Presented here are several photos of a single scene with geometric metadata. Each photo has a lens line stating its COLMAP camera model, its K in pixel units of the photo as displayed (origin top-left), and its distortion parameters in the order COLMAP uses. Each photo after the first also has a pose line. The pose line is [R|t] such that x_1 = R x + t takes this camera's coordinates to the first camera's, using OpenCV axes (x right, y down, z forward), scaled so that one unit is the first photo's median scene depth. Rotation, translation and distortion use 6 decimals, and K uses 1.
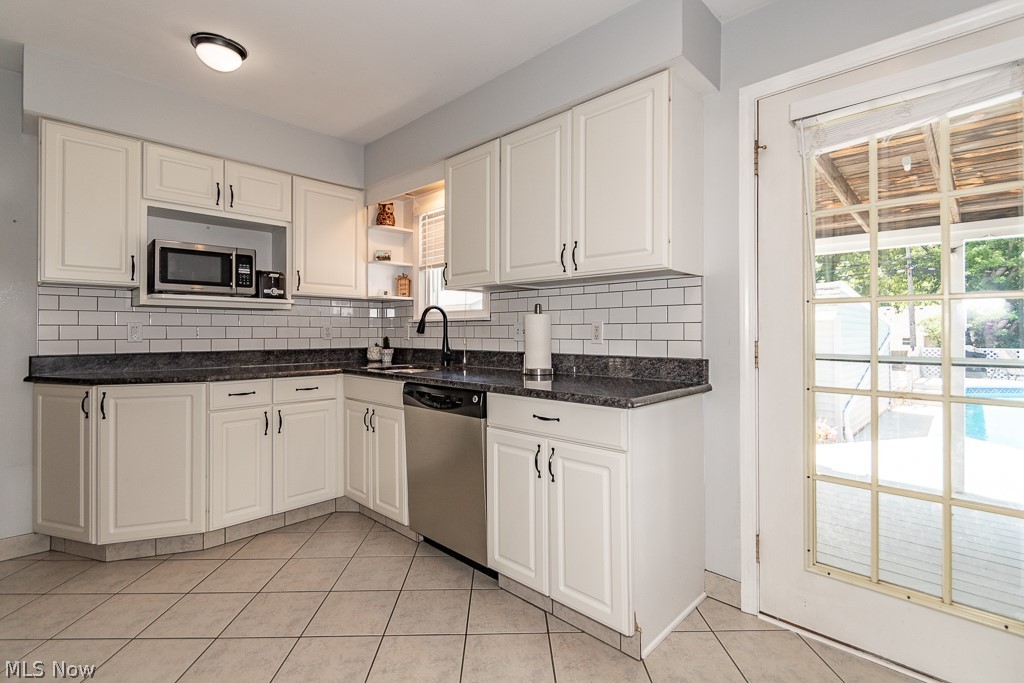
lens RADIAL K [[473.3, 0, 510.6], [0, 473.3, 330.0], [0, 0, 1]] dist [-0.003144, -0.000048]
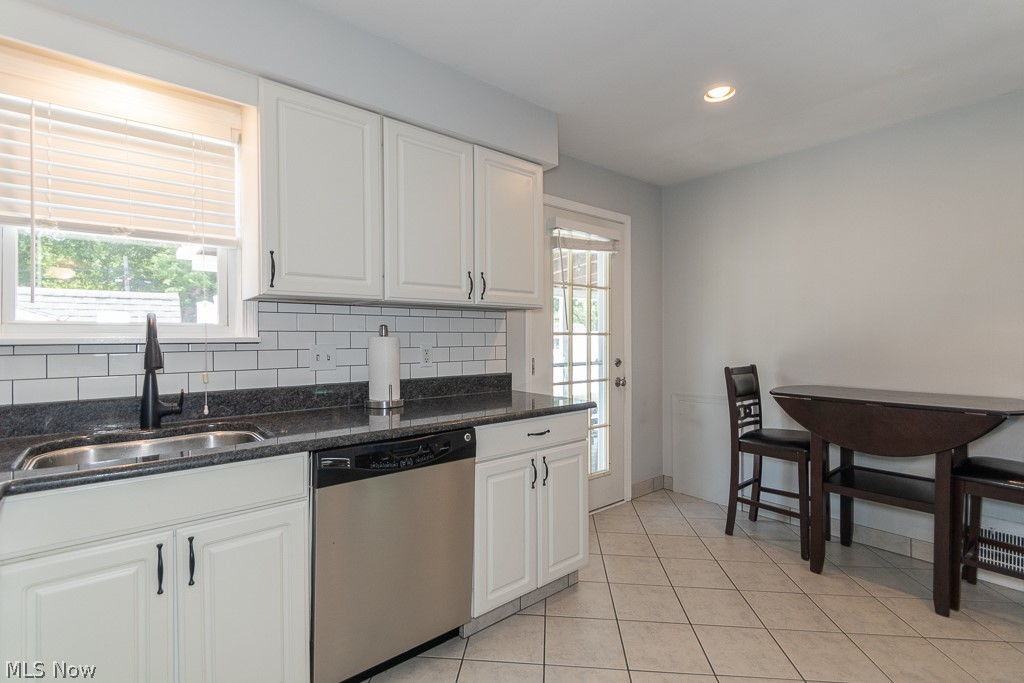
lens RADIAL K [[494.7, 0, 512.0], [0, 494.7, 341.5], [0, 0, 1]] dist [0.002845, -0.006938]
pose [[0.091859, -0.011481, 0.995706, -0.850968], [-0.004221, 0.999920, 0.011919, -0.038117], [-0.995763, -0.005298, 0.091803, 0.724772]]
